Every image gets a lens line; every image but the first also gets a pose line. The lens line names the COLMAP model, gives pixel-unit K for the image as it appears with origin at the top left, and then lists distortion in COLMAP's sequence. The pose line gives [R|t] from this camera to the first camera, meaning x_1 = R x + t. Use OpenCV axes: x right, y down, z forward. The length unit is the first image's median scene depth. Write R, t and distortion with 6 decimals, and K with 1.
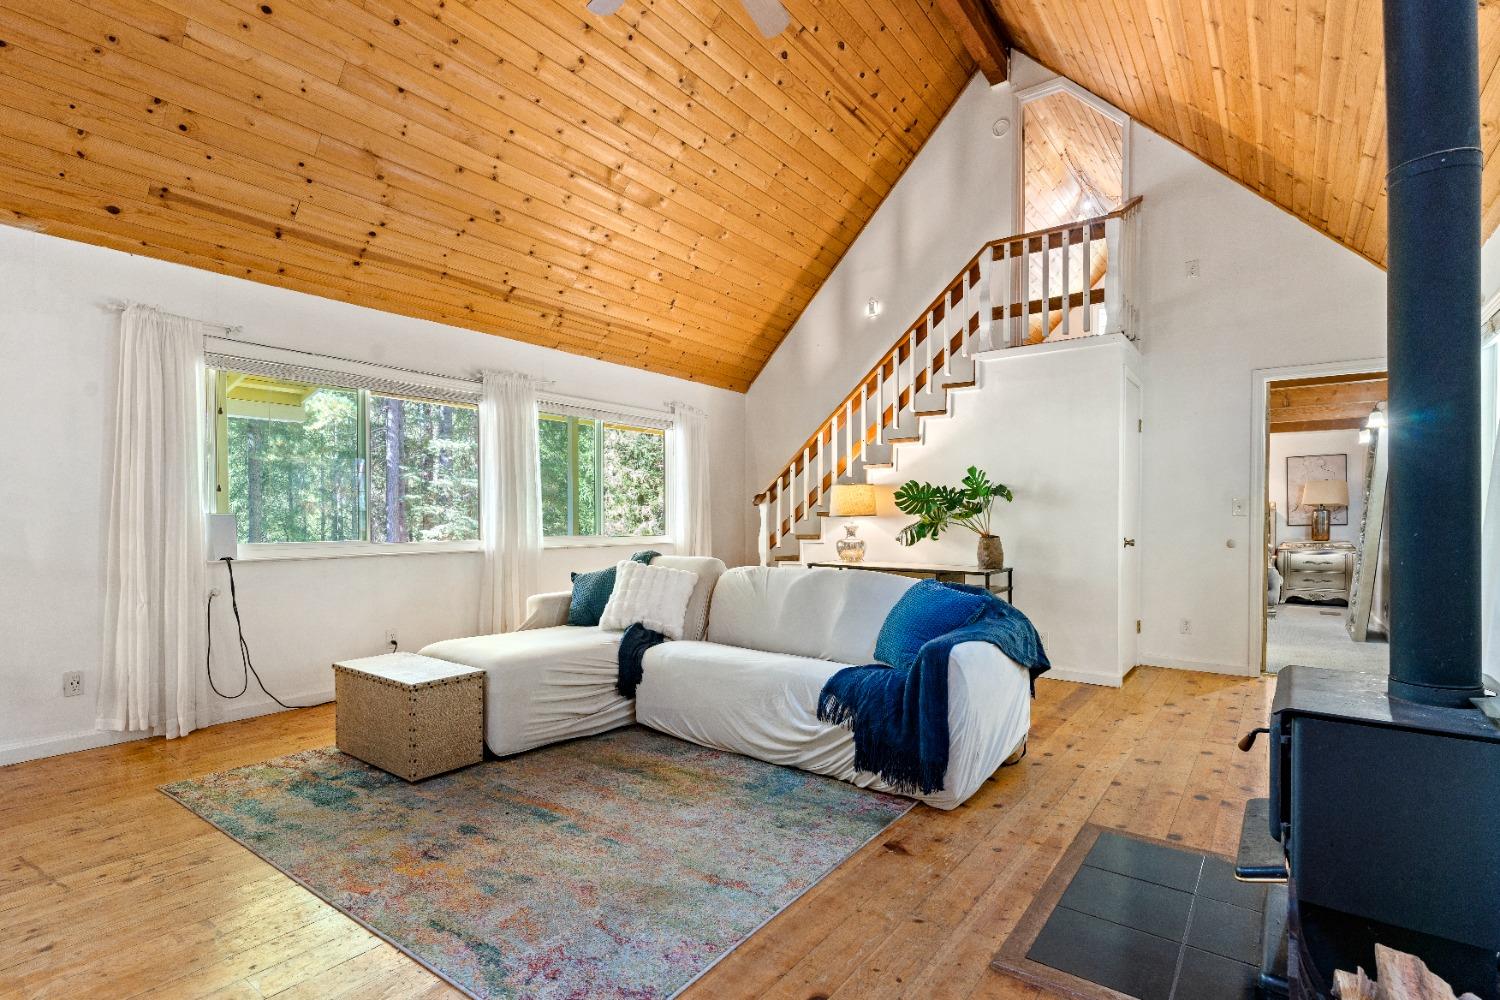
lens RADIAL K [[723.8, 0, 742.5], [0, 723.8, 527.0], [0, 0, 1]] dist [-0.000048, 0.000199]
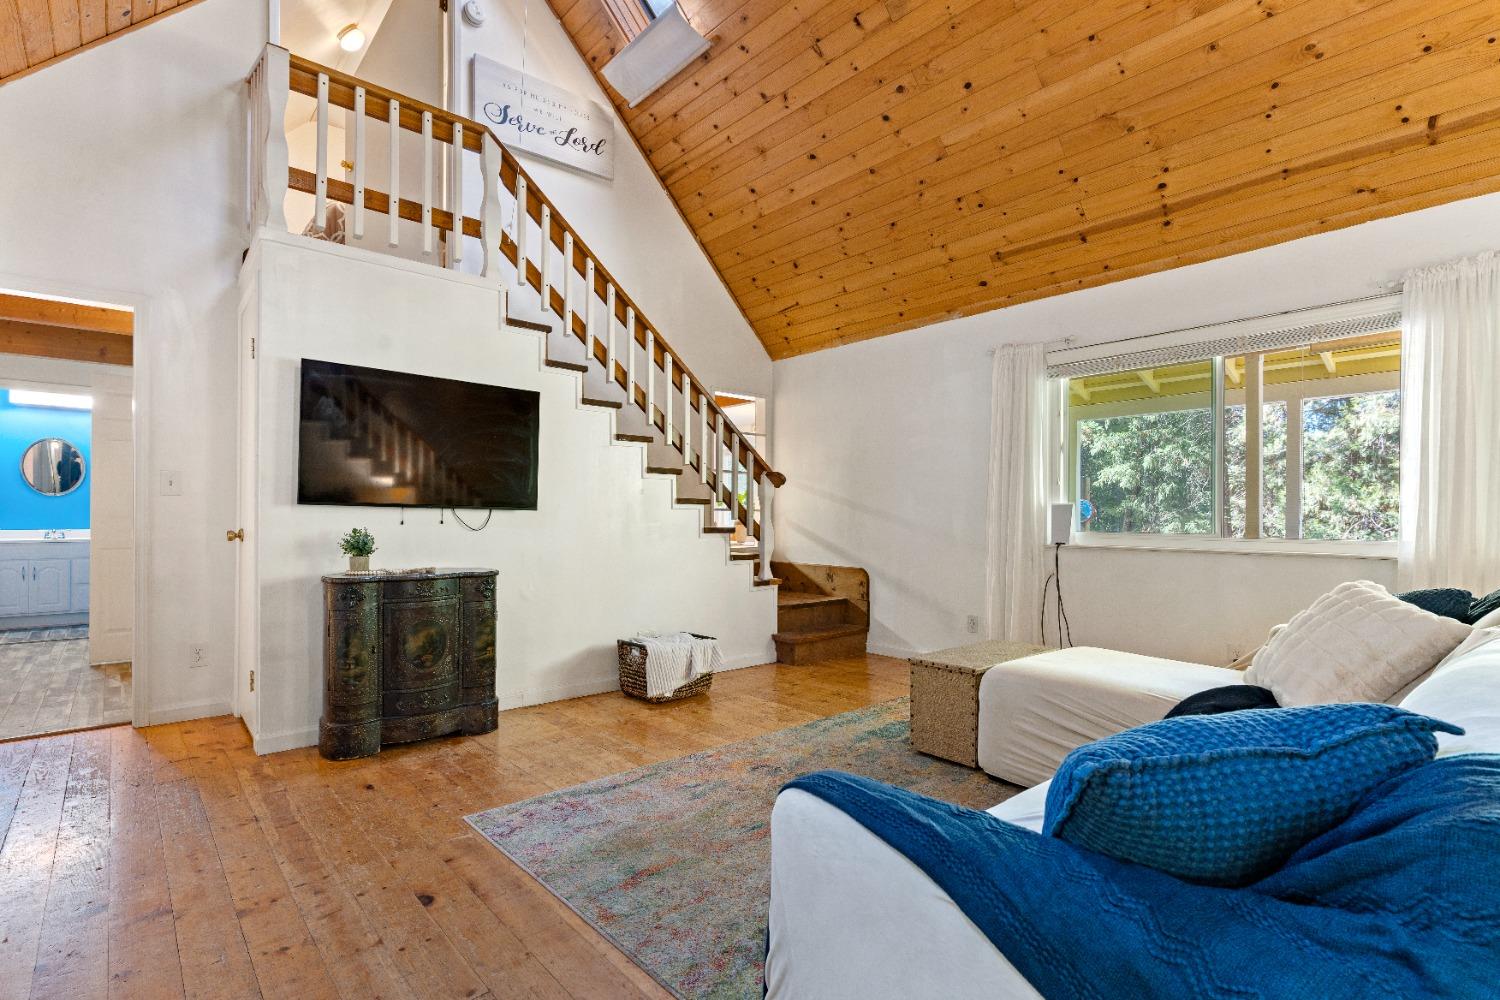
lens RADIAL K [[718.6, 0, 747.6], [0, 718.6, 513.7], [0, 0, 1]] dist [0.000887, 0.000467]
pose [[-0.204945, -0.002805, -0.978769, 0.490330], [-0.016222, 0.999868, 0.000531, 0.004743], [0.978639, 0.015987, -0.204963, 0.746150]]
